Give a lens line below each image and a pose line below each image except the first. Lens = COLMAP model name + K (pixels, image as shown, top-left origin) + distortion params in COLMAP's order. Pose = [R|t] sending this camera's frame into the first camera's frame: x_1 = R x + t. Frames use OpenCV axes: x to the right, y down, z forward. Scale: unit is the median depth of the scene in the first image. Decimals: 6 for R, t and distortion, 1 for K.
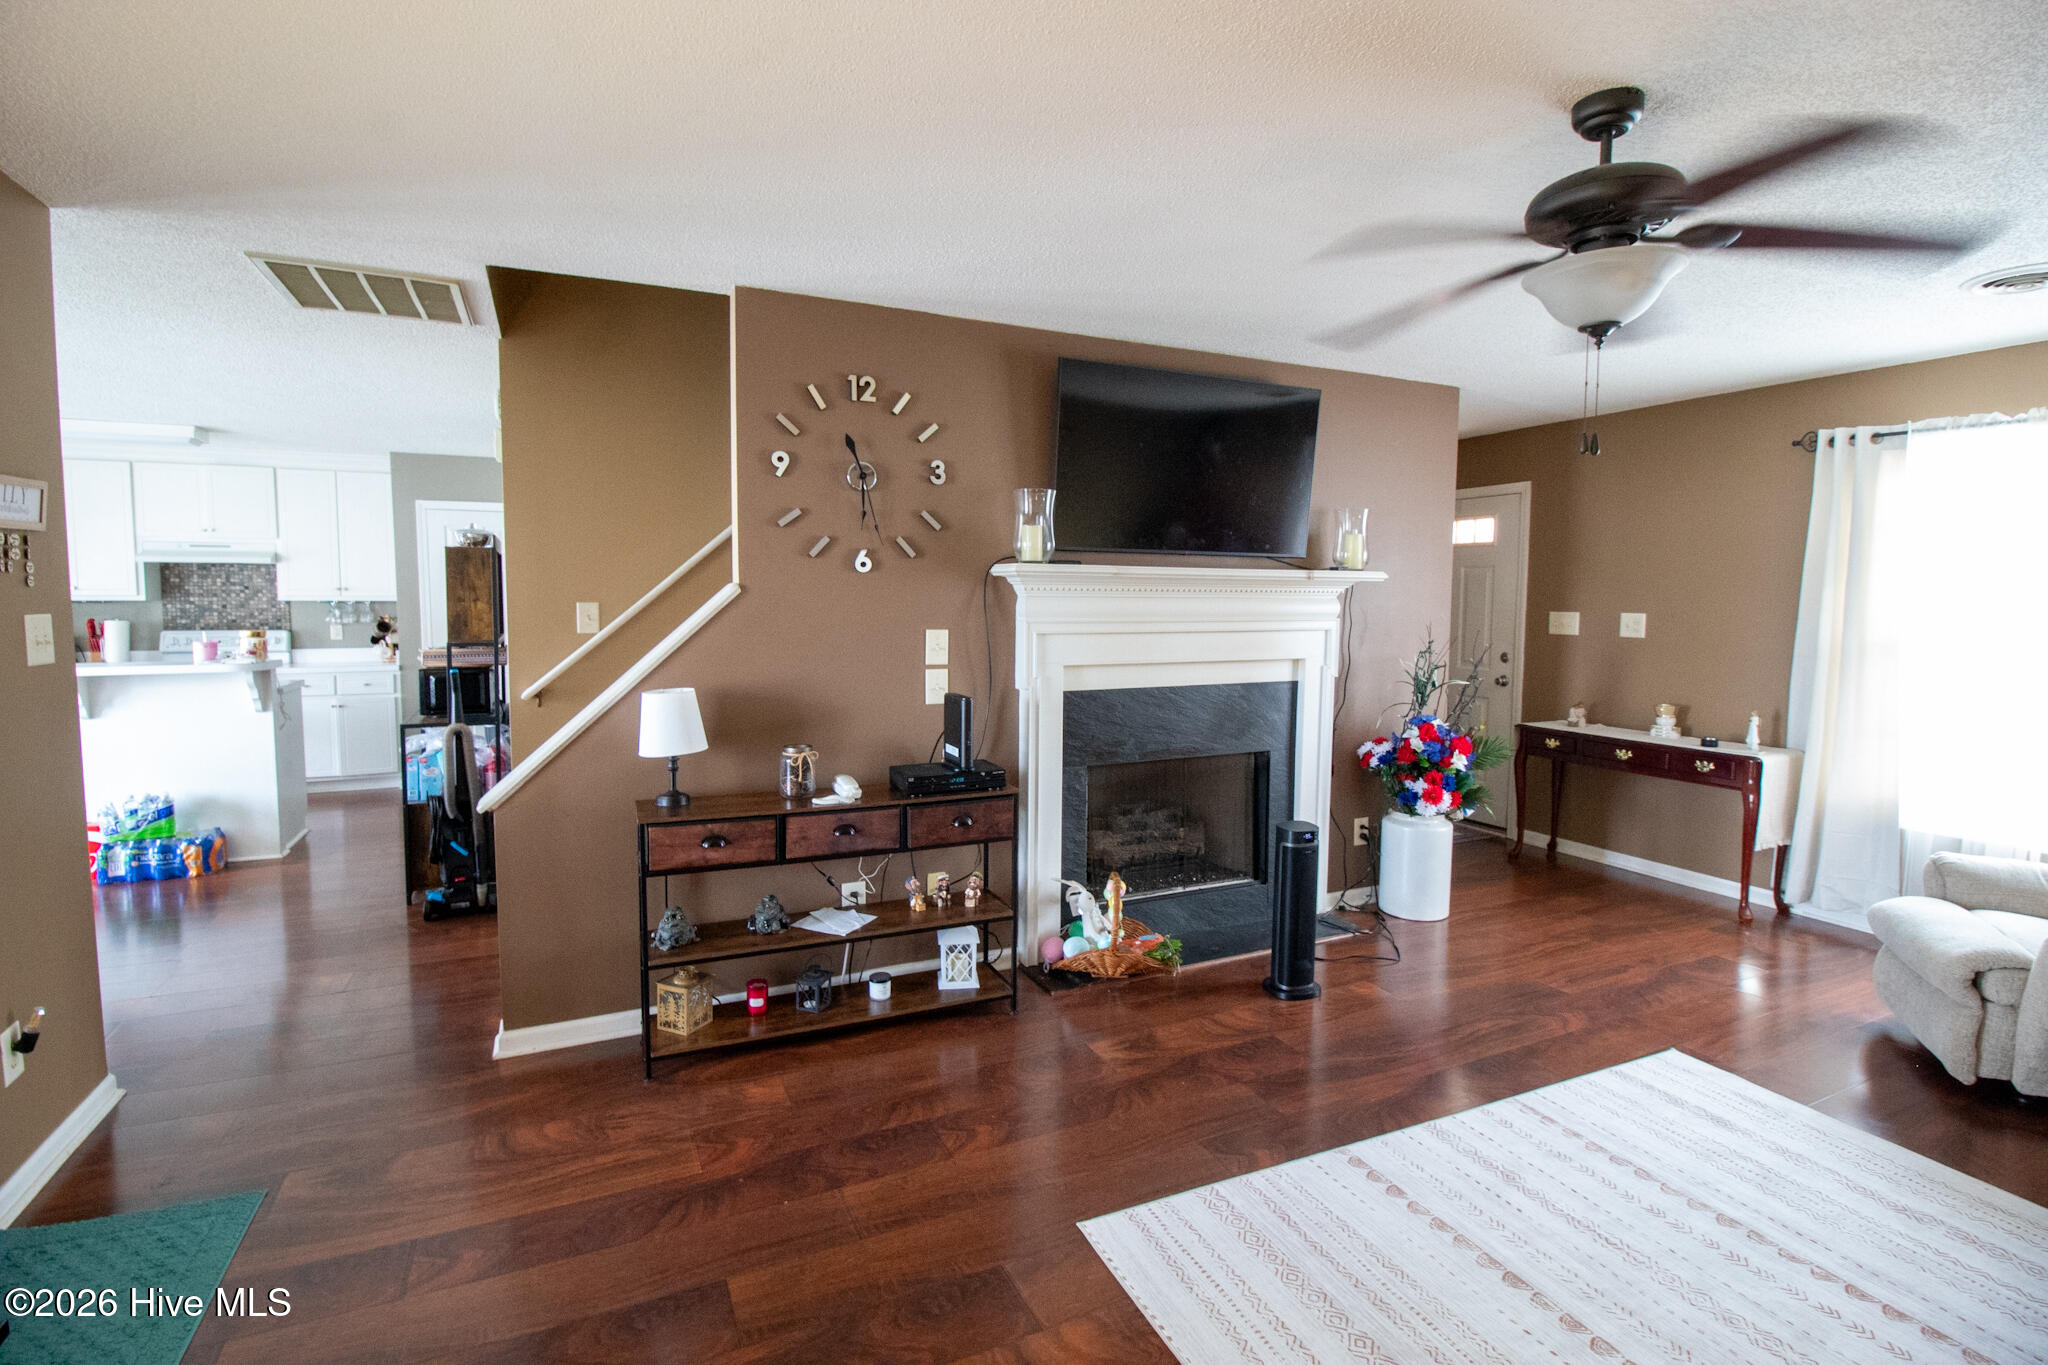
lens RADIAL K [[948.5, 0, 1020.8], [0, 948.5, 668.4], [0, 0, 1]] dist [0.002707, -0.014038]
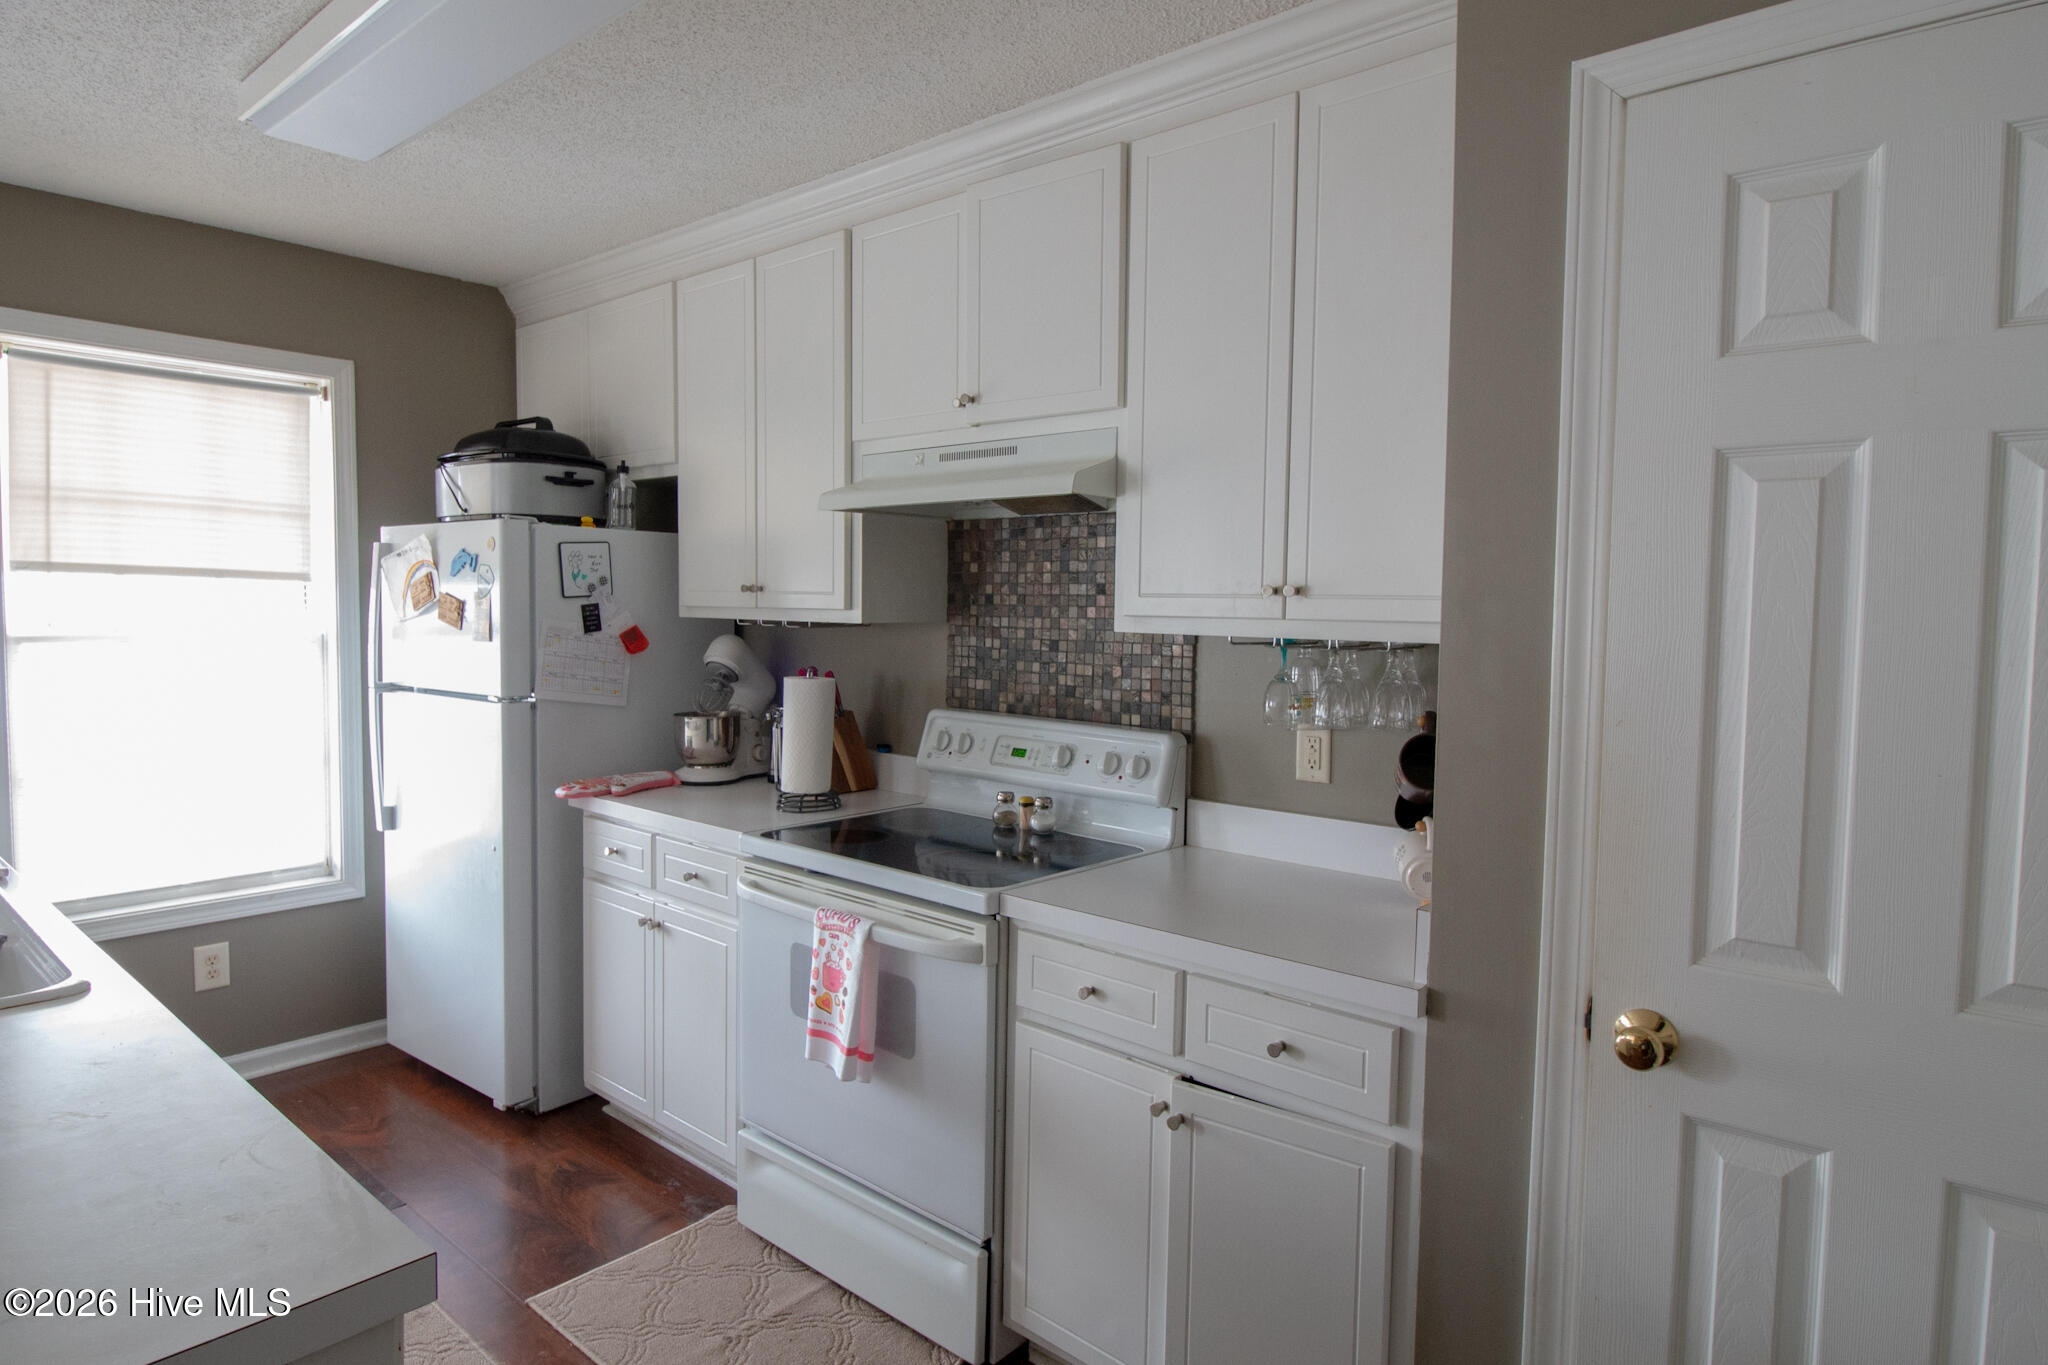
lens RADIAL K [[1151.9, 0, 1017.9], [0, 1151.9, 667.2], [0, 0, 1]] dist [0.001061, -0.000212]
pose [[0.401086, 0.049680, -0.914692, -0.516249], [-0.082270, 0.996447, 0.018046, -0.069274], [0.912339, 0.068013, 0.403748, 0.887774]]
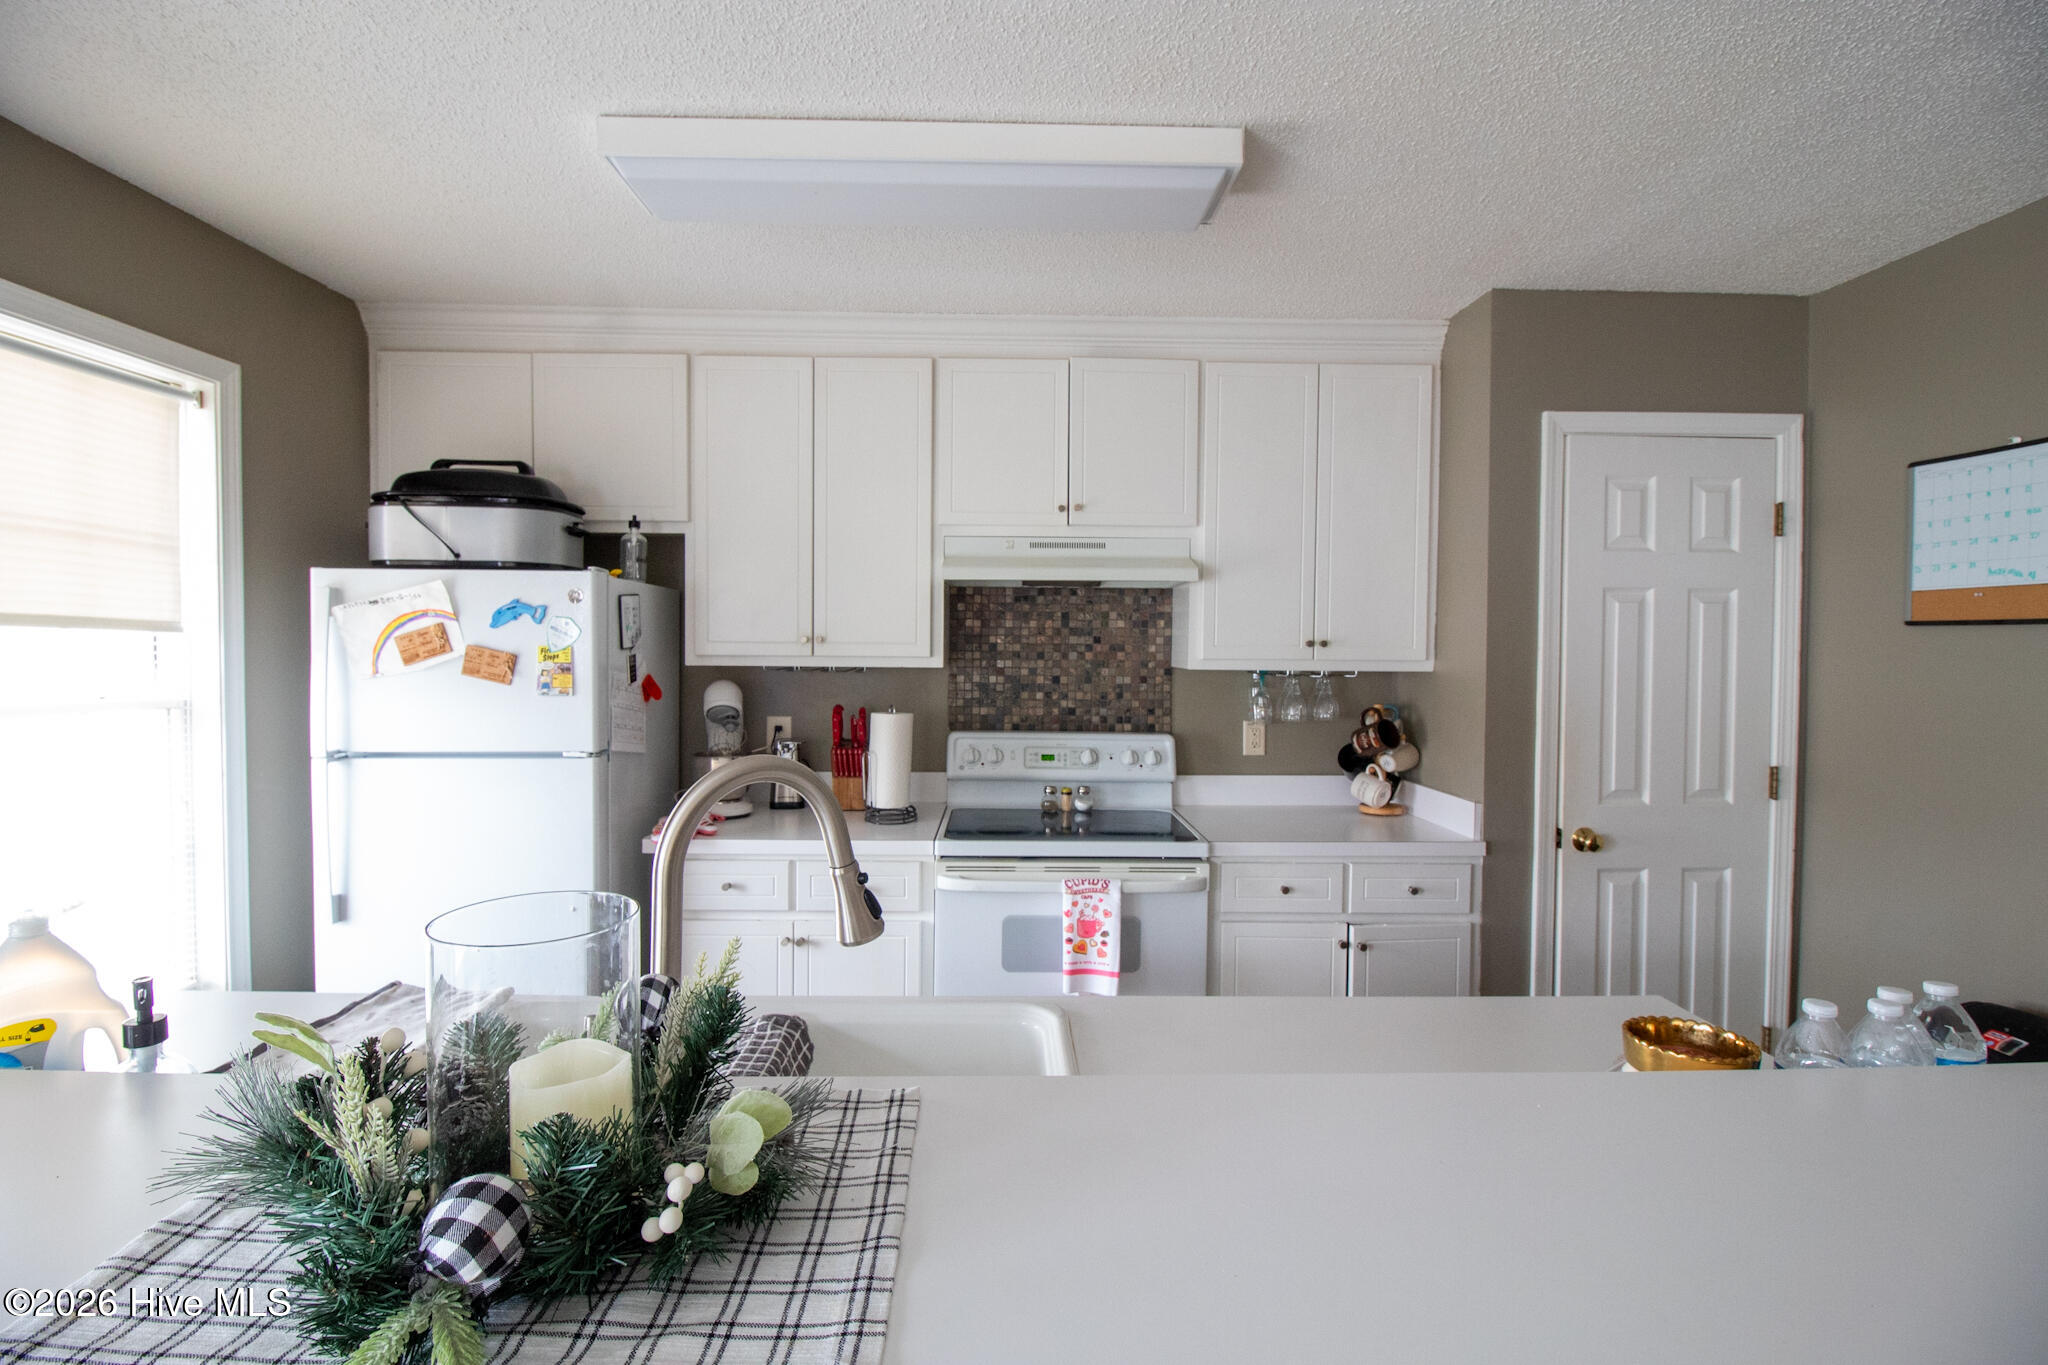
lens RADIAL K [[948.5, 0, 1020.8], [0, 948.5, 668.4], [0, 0, 1]] dist [0.002707, -0.014038]
pose [[0.910811, 0.011782, -0.412655, -0.716687], [-0.033695, 0.998379, -0.045868, -0.053015], [0.411445, 0.055681, 0.909732, 0.609512]]
